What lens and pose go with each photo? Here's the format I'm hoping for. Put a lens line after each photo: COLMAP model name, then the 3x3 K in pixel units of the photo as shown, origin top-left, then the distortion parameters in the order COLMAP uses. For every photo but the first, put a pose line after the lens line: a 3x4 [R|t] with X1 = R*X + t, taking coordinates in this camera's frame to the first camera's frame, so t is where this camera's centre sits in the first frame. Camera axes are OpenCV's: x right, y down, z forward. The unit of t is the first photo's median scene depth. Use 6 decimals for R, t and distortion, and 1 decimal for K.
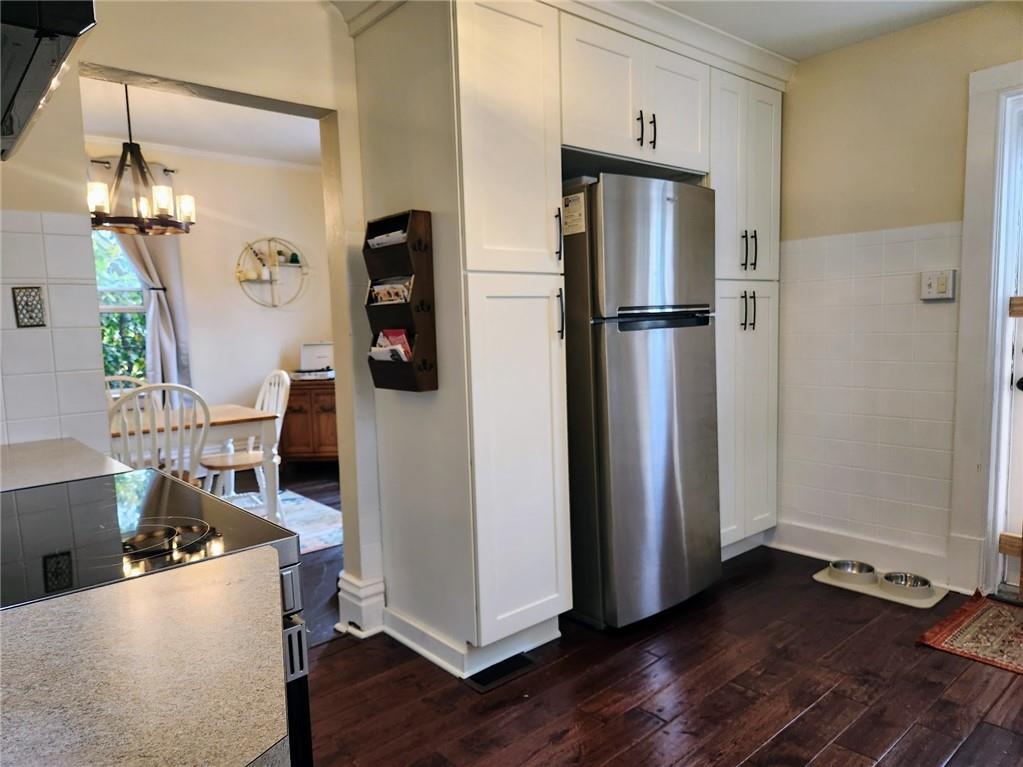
lens RADIAL K [[683.9, 0, 493.1], [0, 683.9, 382.0], [0, 0, 1]] dist [0.081817, -0.063942]
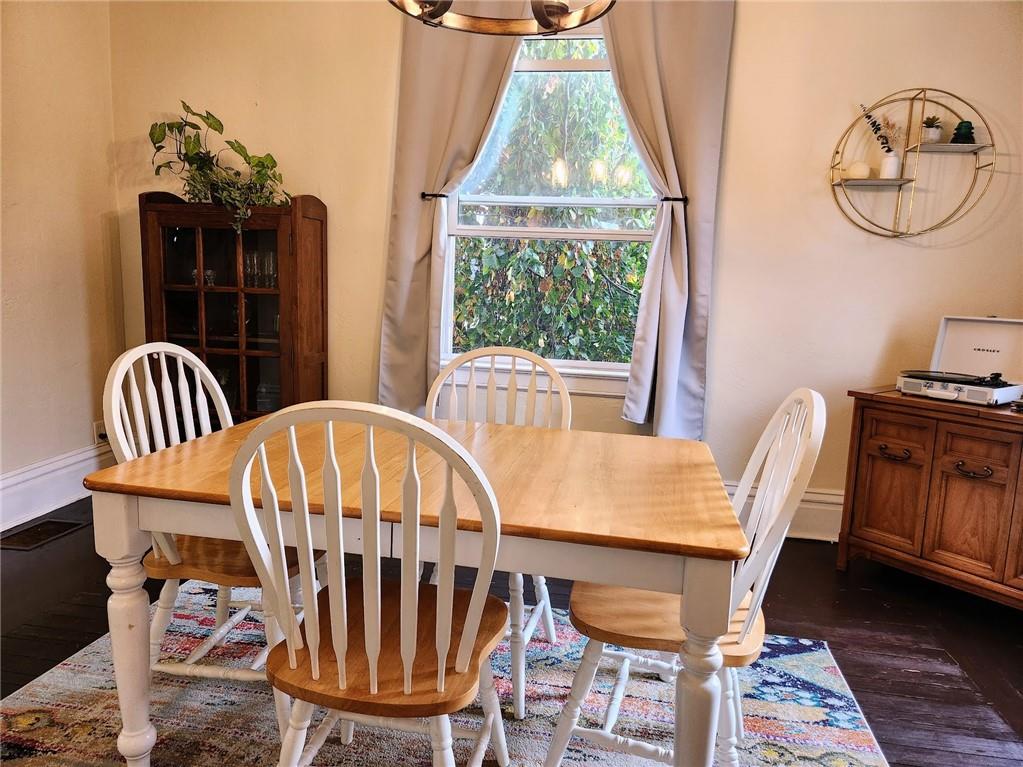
lens RADIAL K [[714.6, 0, 507.8], [0, 714.6, 378.2], [0, 0, 1]] dist [0.057309, -0.022364]
pose [[0.652894, 0.169300, -0.738286, -0.100476], [-0.121570, 0.985487, 0.118478, -0.038289], [0.747630, 0.012400, 0.664000, 0.462220]]
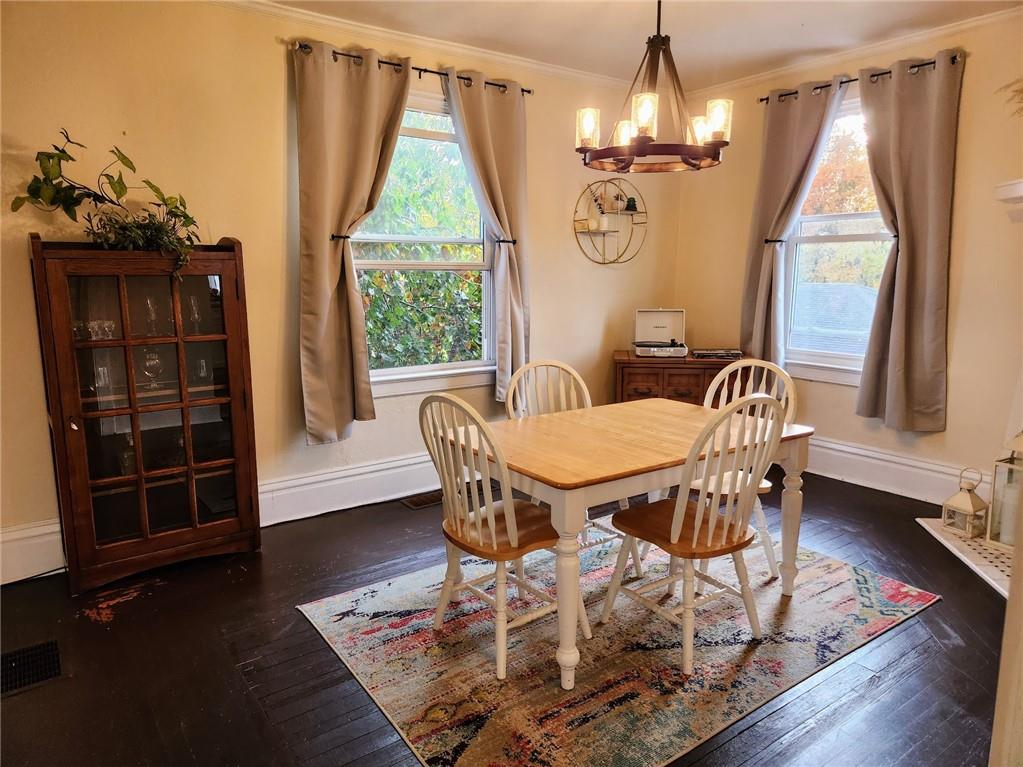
lens RADIAL K [[683.9, 0, 513.0], [0, 683.9, 367.8], [0, 0, 1]] dist [0.081817, -0.063942]
pose [[0.997335, 0.035942, -0.063493, -0.383705], [-0.032343, 0.997860, 0.056830, -0.030035], [0.065400, -0.054625, 0.996363, 0.180070]]
